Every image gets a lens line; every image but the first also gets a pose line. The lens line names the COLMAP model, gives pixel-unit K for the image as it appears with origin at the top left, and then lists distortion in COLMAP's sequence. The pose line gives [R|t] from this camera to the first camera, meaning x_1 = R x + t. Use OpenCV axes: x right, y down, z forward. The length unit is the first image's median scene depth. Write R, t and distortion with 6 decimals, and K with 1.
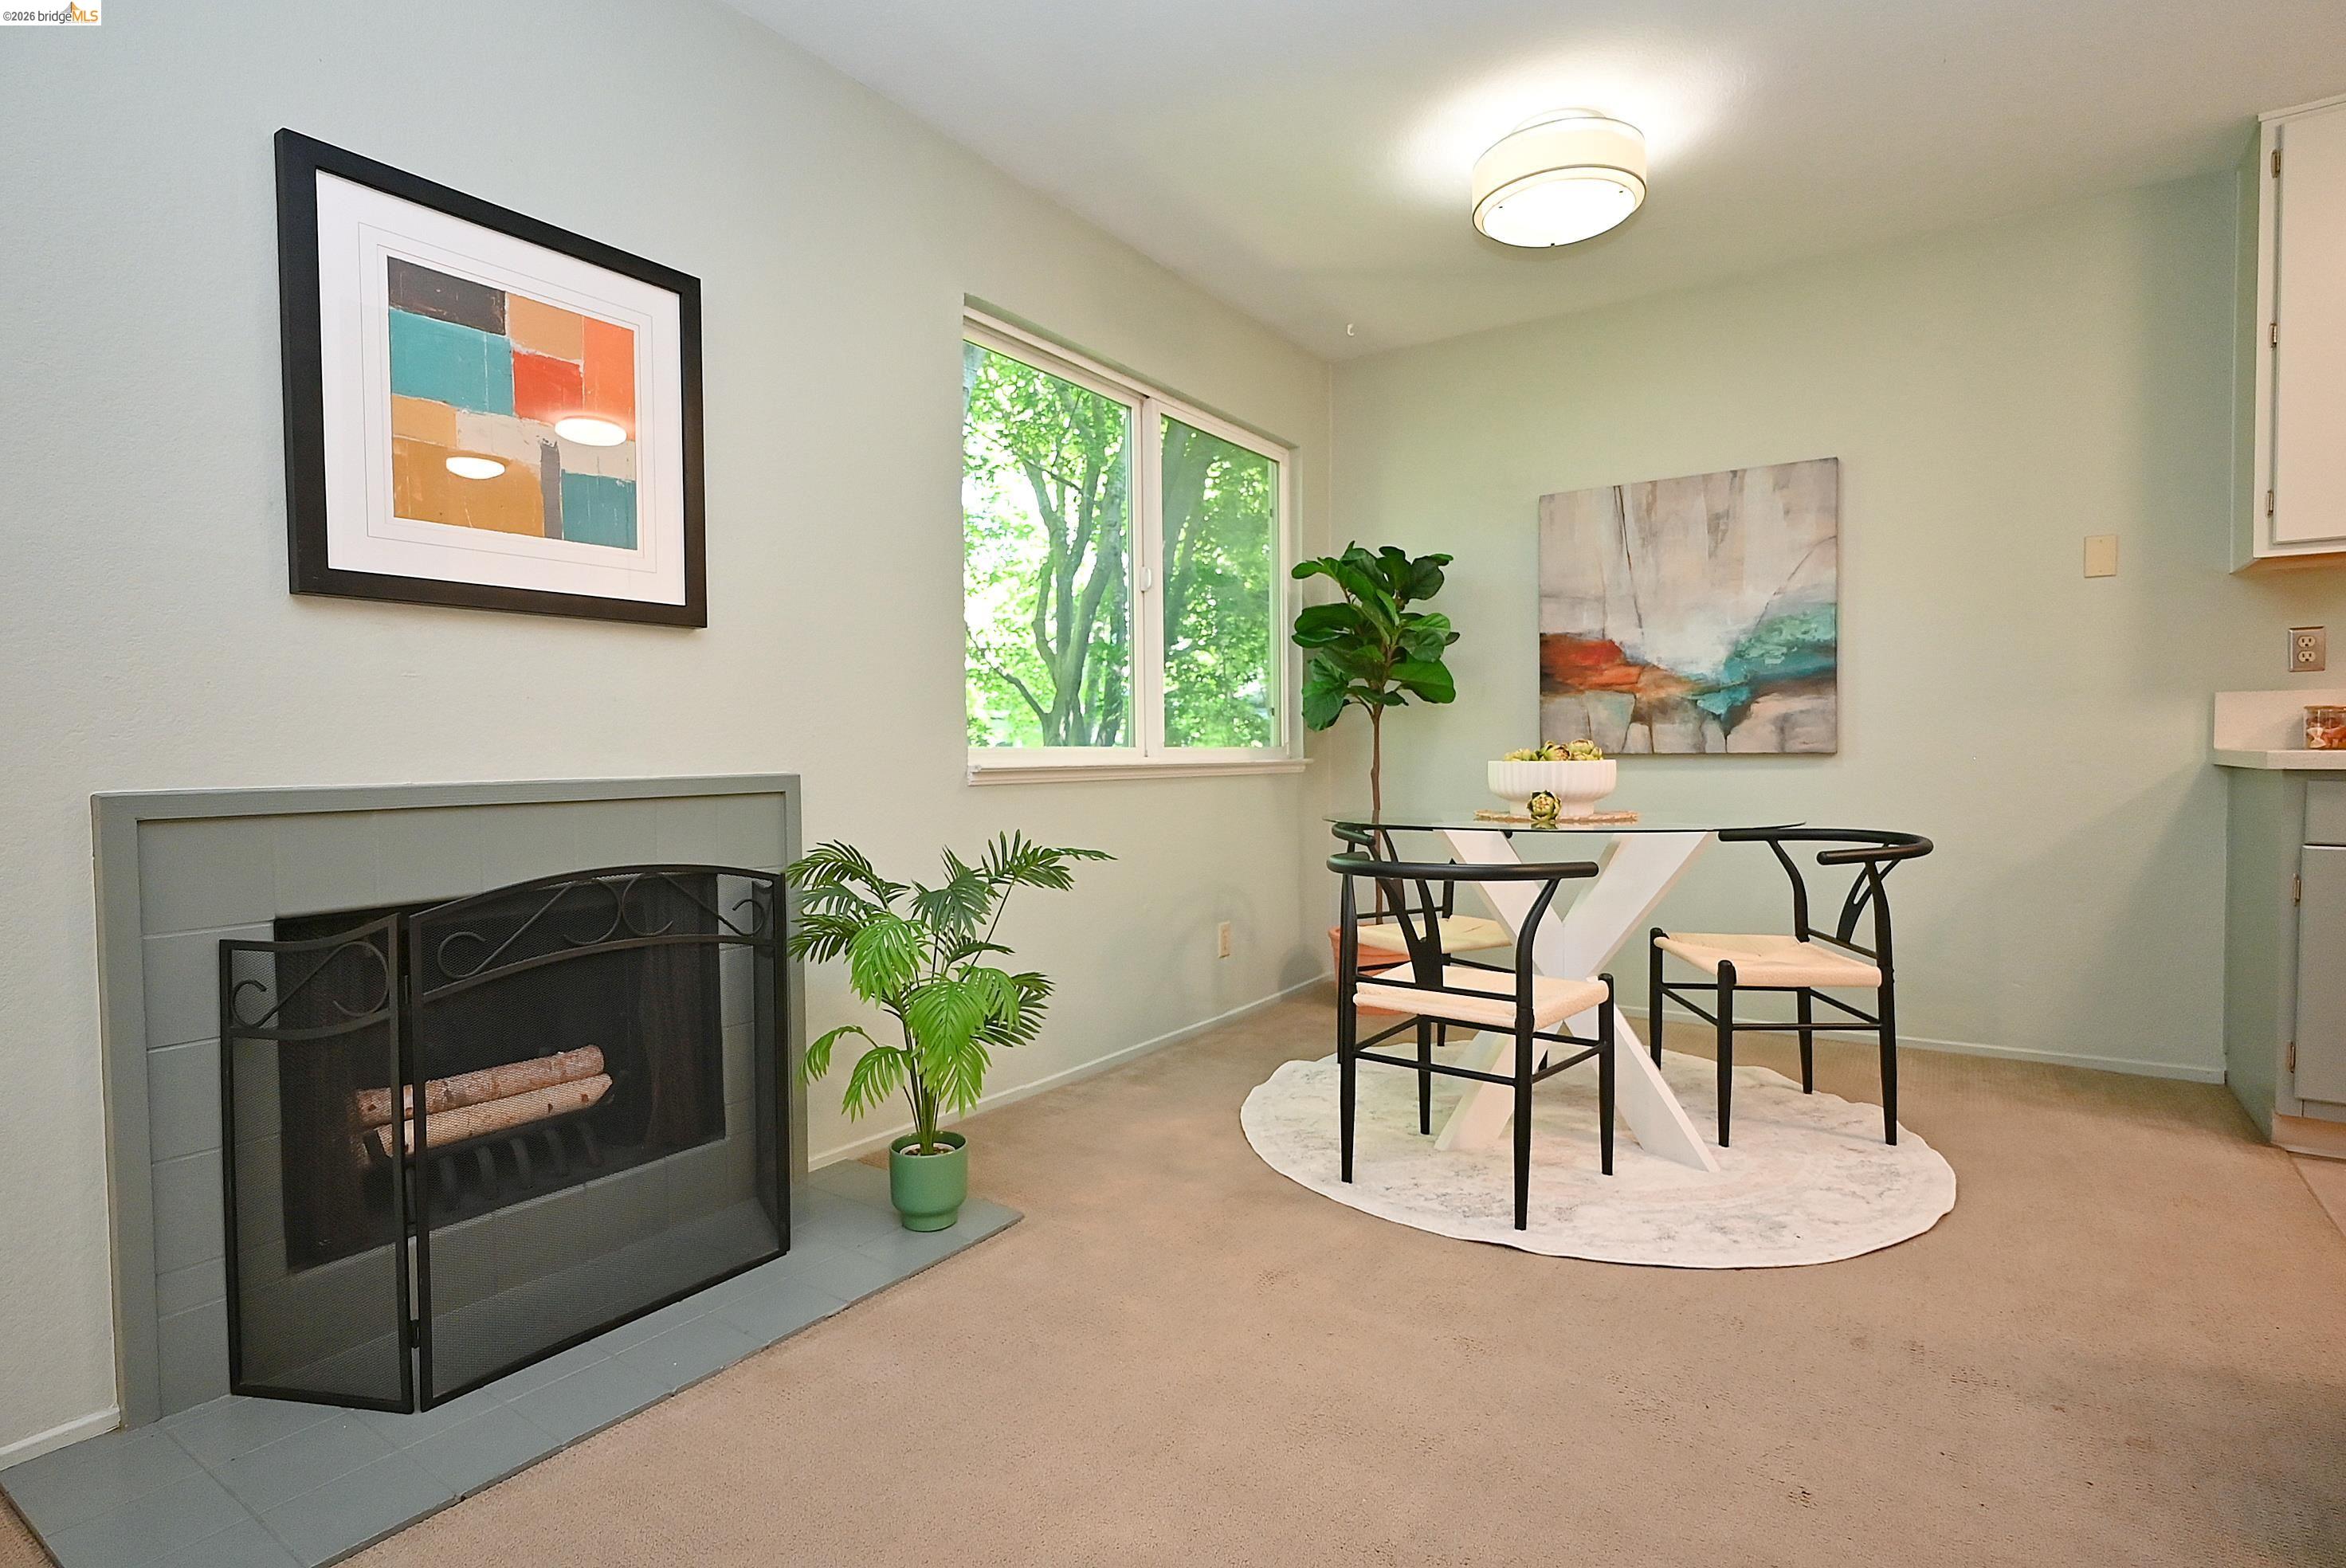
lens RADIAL K [[1162.7, 0, 1168.8], [0, 1162.7, 782.3], [0, 0, 1]] dist [-0.003108, 0.001348]
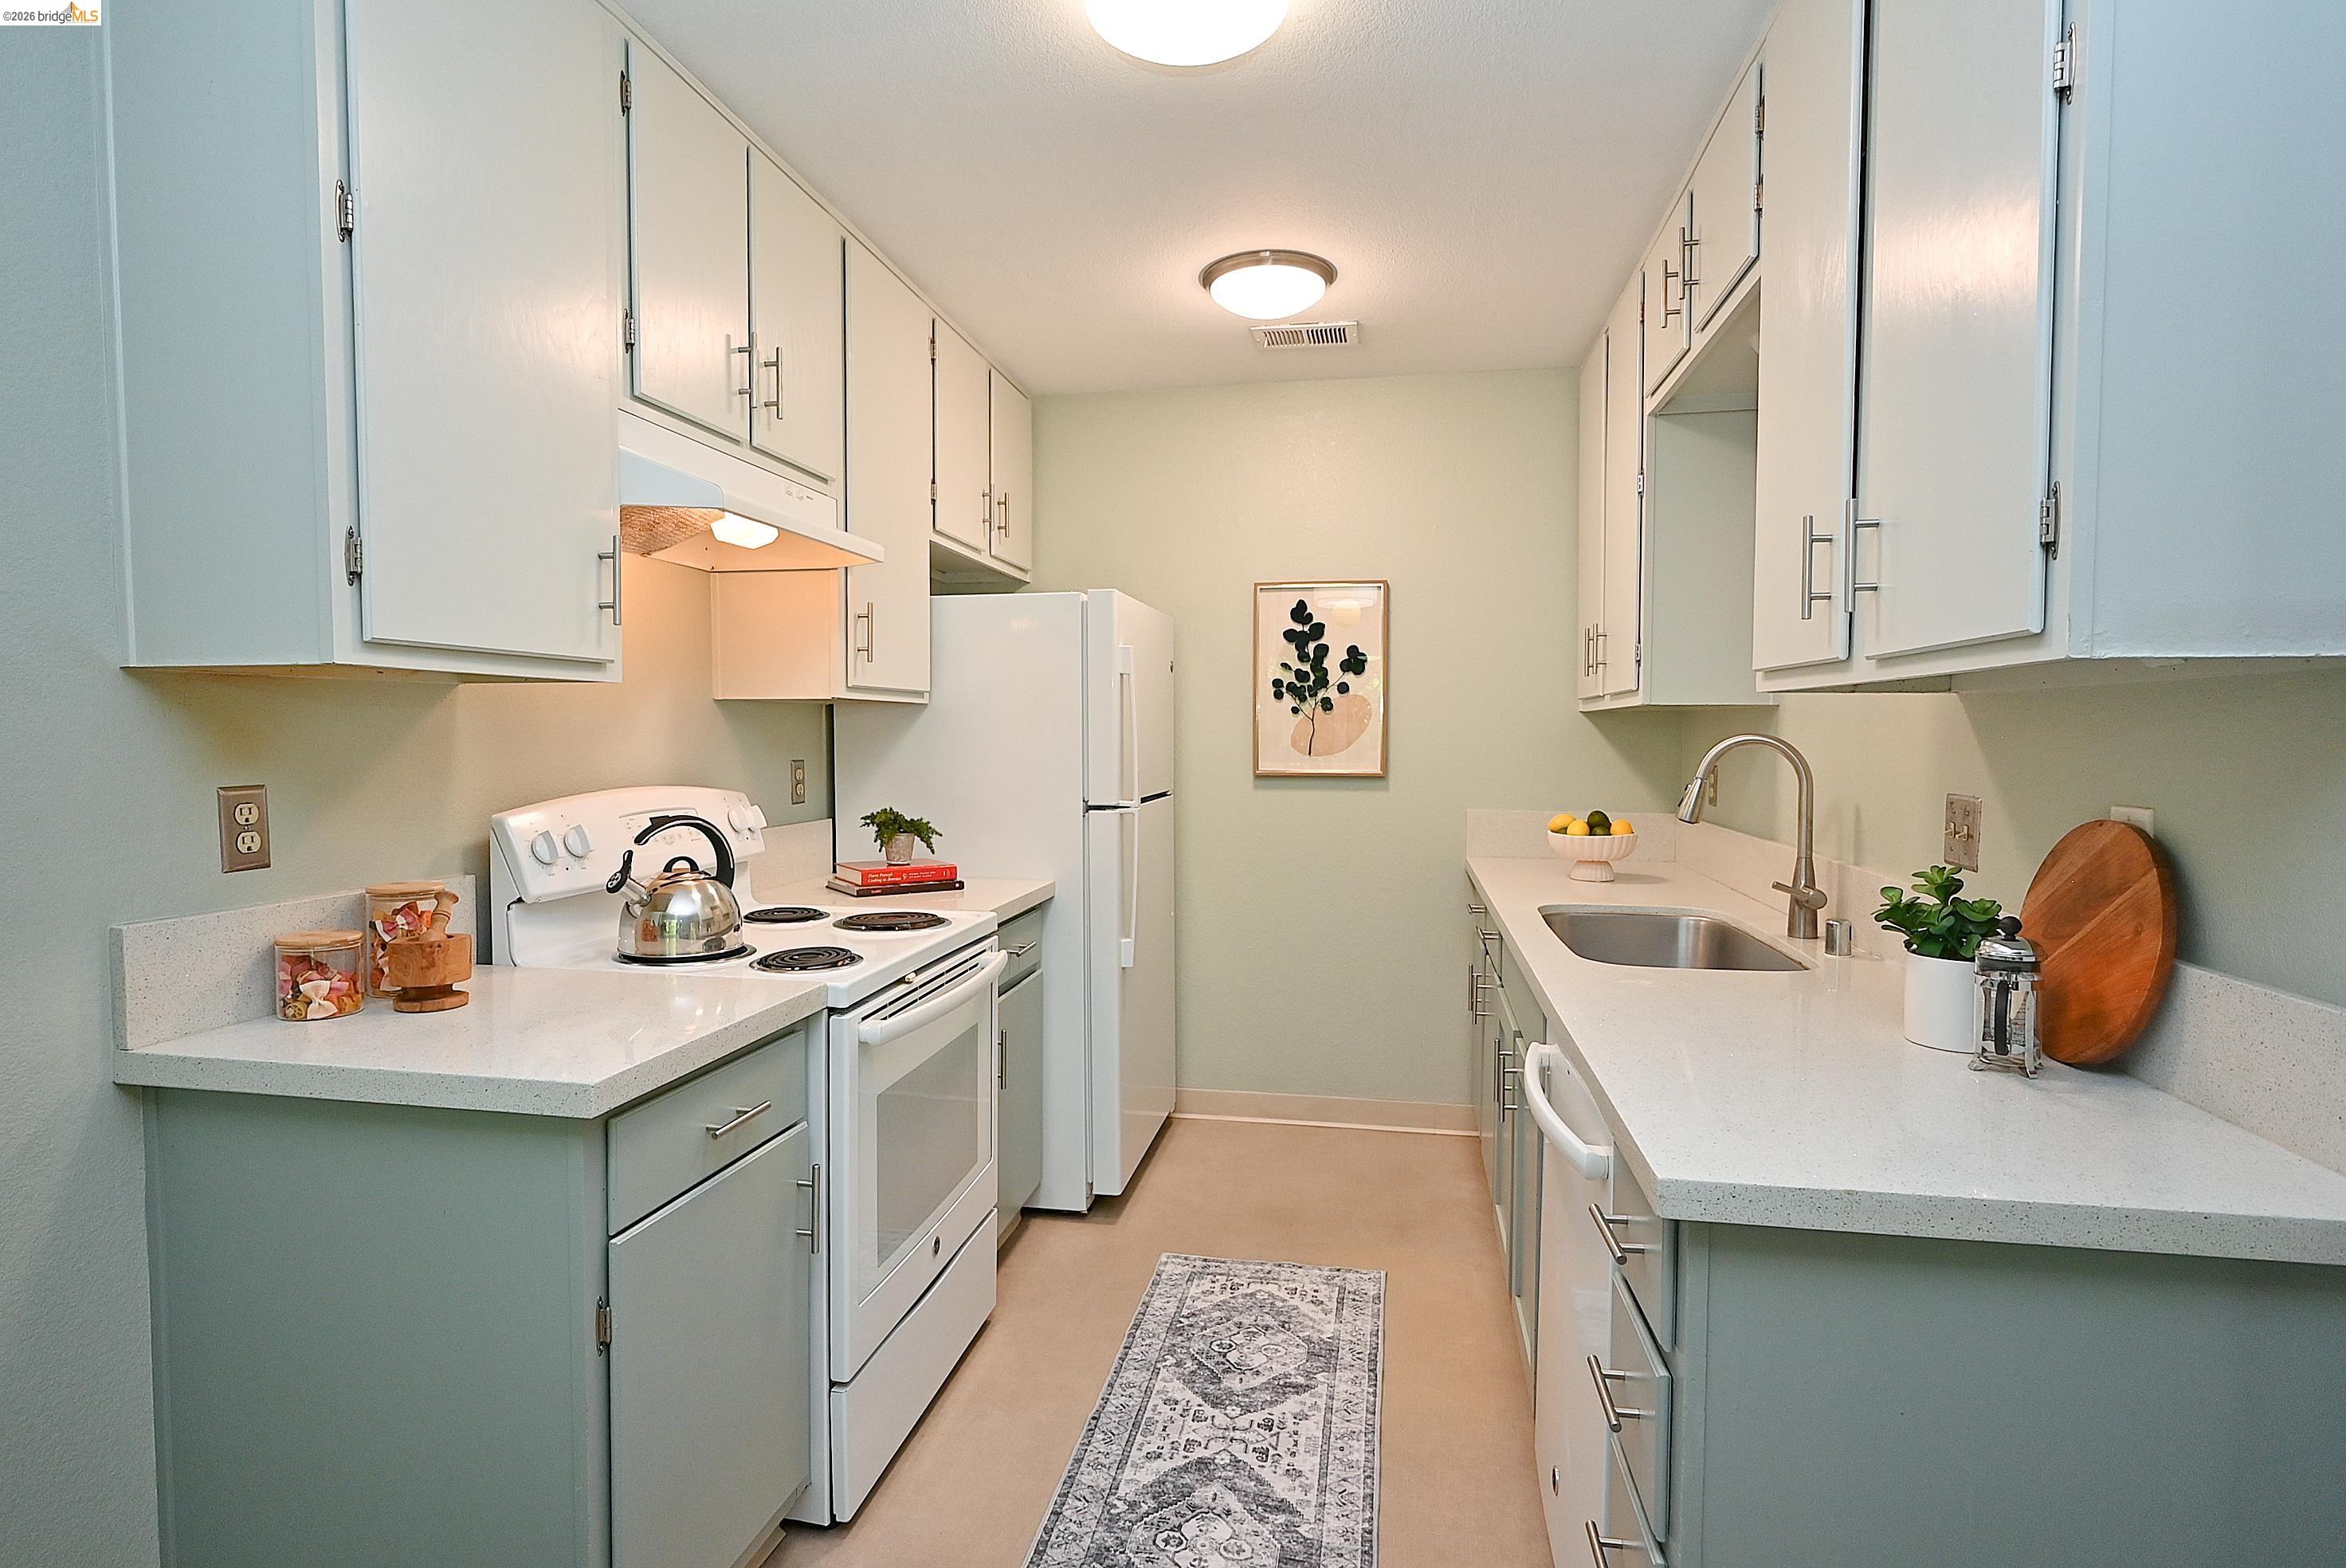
lens RADIAL K [[1191.6, 0, 1162.3], [0, 1191.6, 787.2], [0, 0, 1]] dist [-0.001038, 0.000994]
pose [[-0.397940, -0.033507, 0.916800, 0.311562], [0.024489, 0.998589, 0.047126, -0.142091], [-0.917085, 0.041204, -0.396557, 0.801270]]
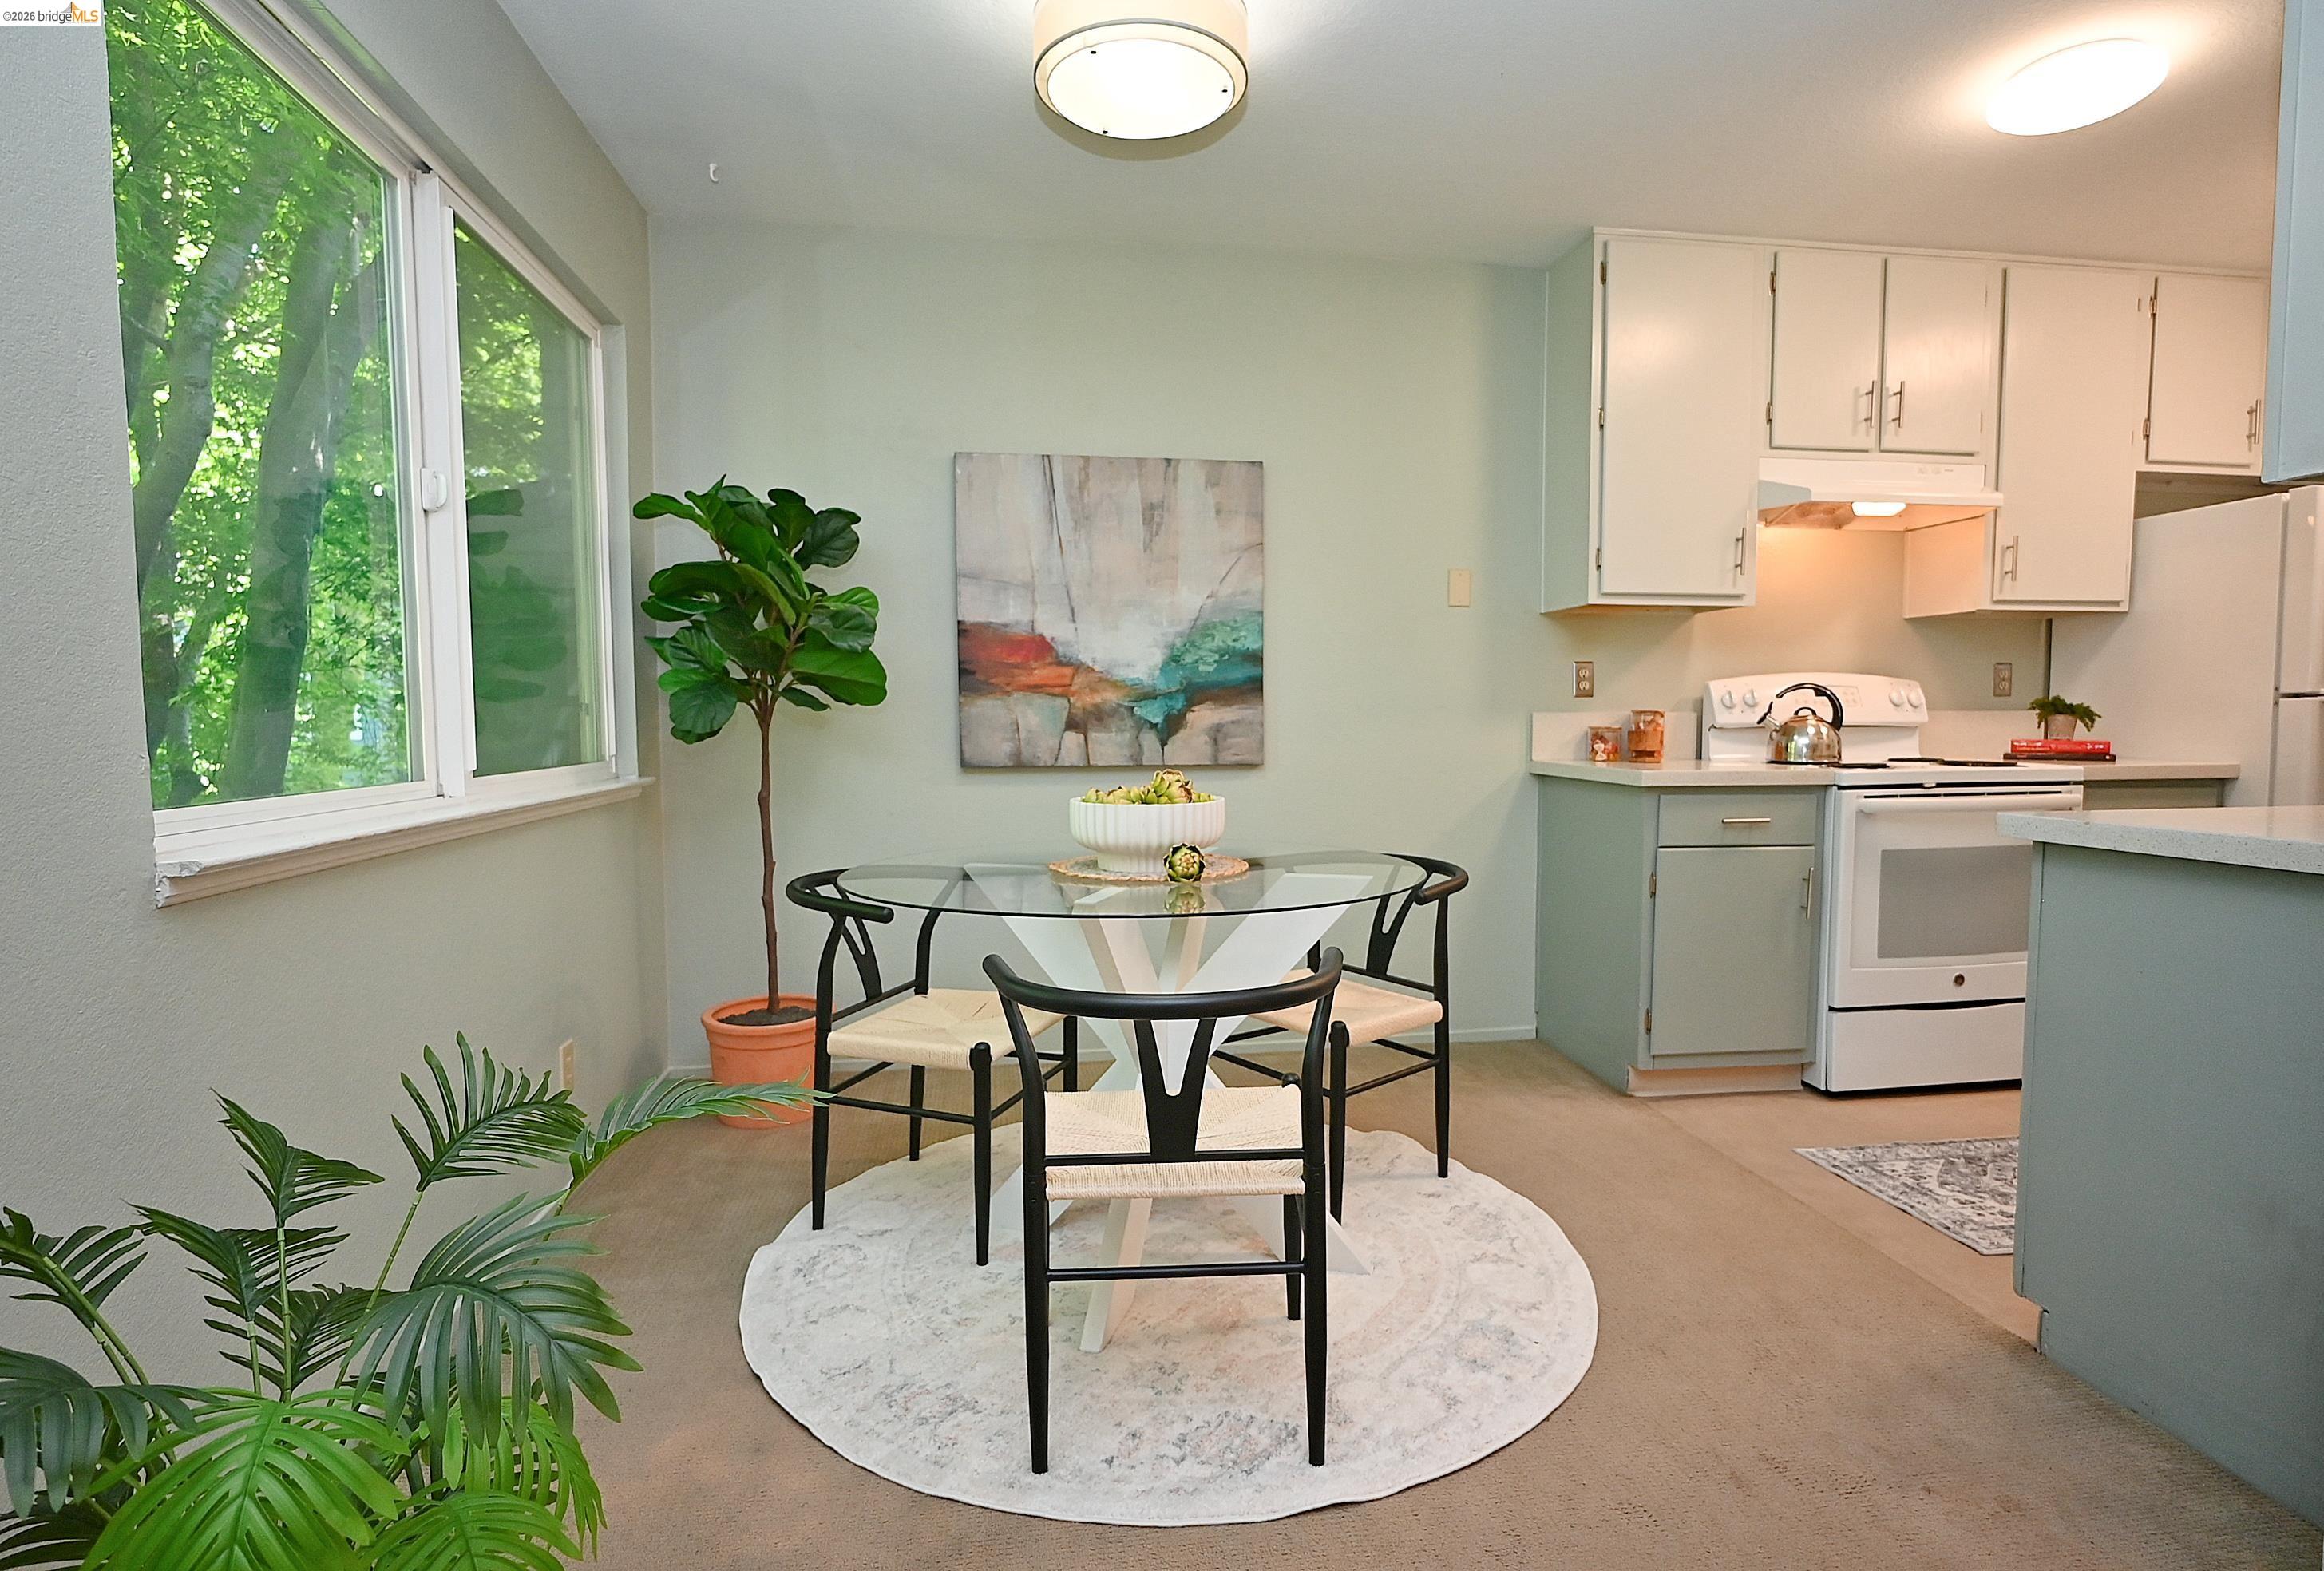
lens RADIAL K [[1161.6, 0, 1171.6], [0, 1161.6, 785.7], [0, 0, 1]] dist [-0.004681, -0.000241]
pose [[0.728052, -0.036444, 0.684552, -0.180832], [0.014155, 0.999172, 0.038140, -0.052754], [-0.685375, -0.018078, 0.727965, 0.384683]]
